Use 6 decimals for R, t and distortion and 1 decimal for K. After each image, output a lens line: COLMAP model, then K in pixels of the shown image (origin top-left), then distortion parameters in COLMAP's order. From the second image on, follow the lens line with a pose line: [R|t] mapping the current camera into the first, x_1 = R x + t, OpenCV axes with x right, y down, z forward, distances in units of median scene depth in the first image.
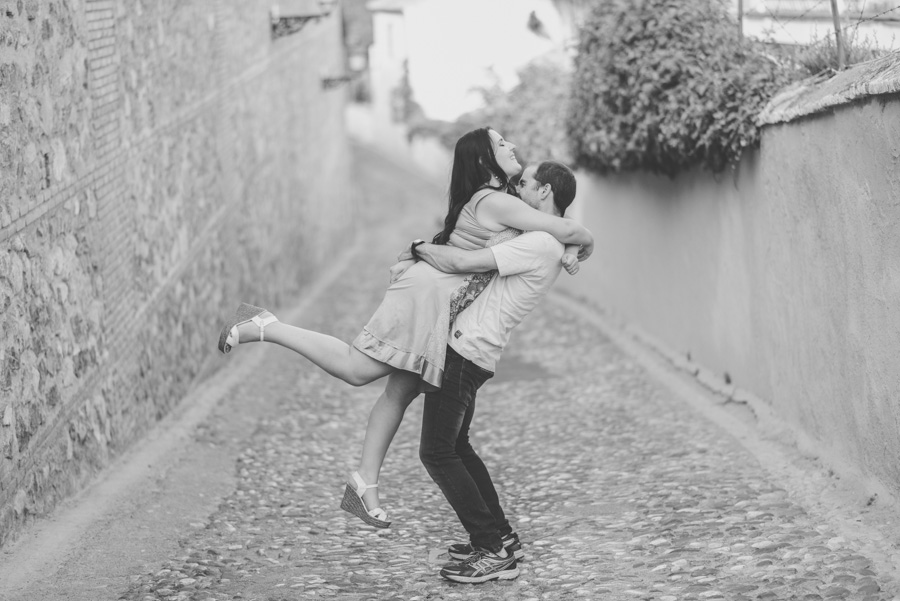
lens RADIAL K [[2216.3, 0, 454.2], [0, 2216.3, 298.1], [0, 0, 1]] dist [0.123642, 0.000000]
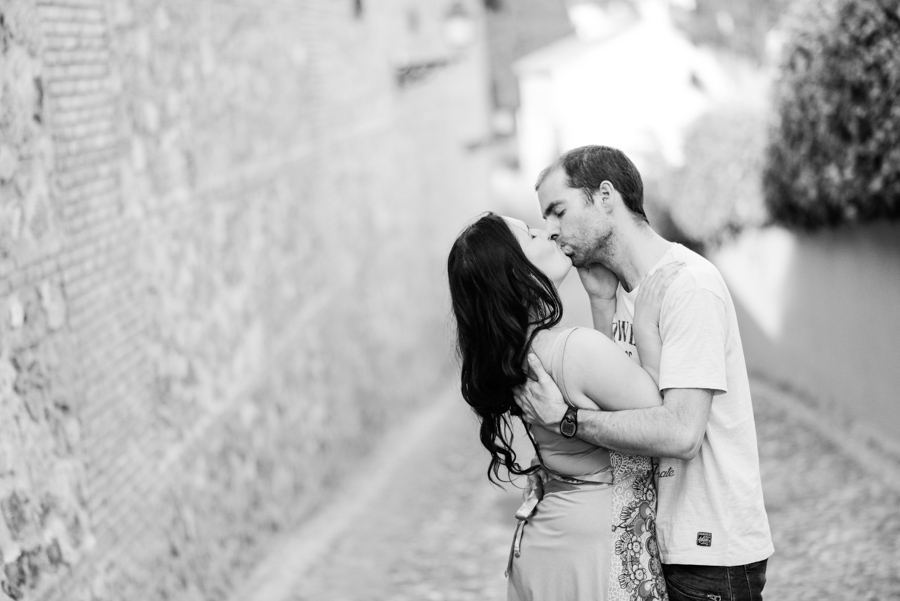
lens RADIAL K [[2216.3, 0, 452.0], [0, 2216.3, 304.9], [0, 0, 1]] dist [0.123642, 0.000000]
pose [[0.996423, -0.040924, -0.073935, -0.003742], [0.038688, 0.998757, -0.031418, -0.014626], [0.075128, 0.028445, 0.996768, 0.300784]]
